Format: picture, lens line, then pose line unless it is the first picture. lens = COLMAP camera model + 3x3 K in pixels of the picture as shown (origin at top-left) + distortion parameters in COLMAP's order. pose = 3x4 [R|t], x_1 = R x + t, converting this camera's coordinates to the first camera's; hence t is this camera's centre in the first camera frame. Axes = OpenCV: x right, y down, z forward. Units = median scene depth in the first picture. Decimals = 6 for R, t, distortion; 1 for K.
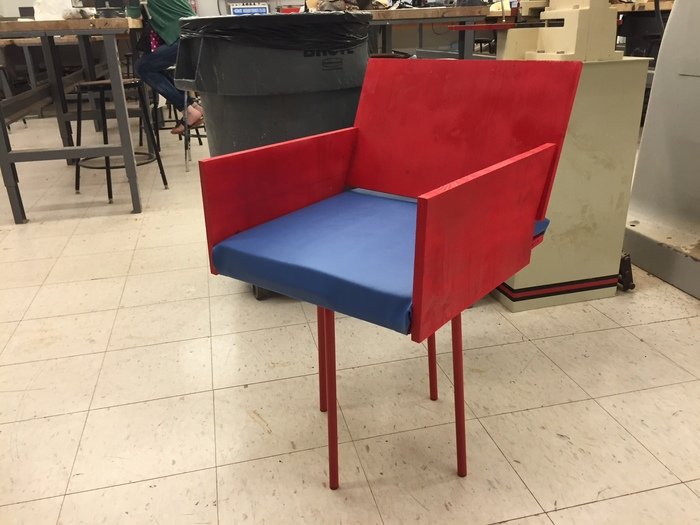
lens RADIAL K [[609.5, 0, 354.6], [0, 609.5, 263.6], [0, 0, 1]] dist [0.072085, -0.022673]
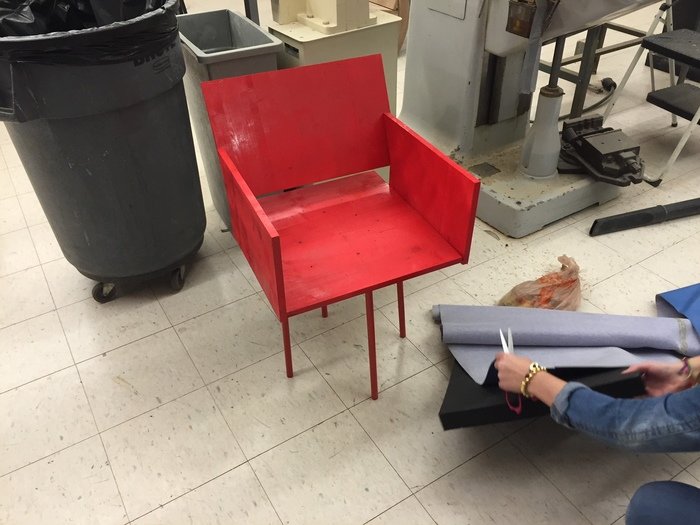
lens RADIAL K [[609.5, 0, 348.2], [0, 609.5, 262.7], [0, 0, 1]] dist [0.072085, -0.022673]
pose [[0.952734, -0.178008, 0.246192, 0.010819], [0.116679, 0.962610, 0.244476, -0.247063], [-0.280506, -0.204195, 0.937881, -0.251716]]
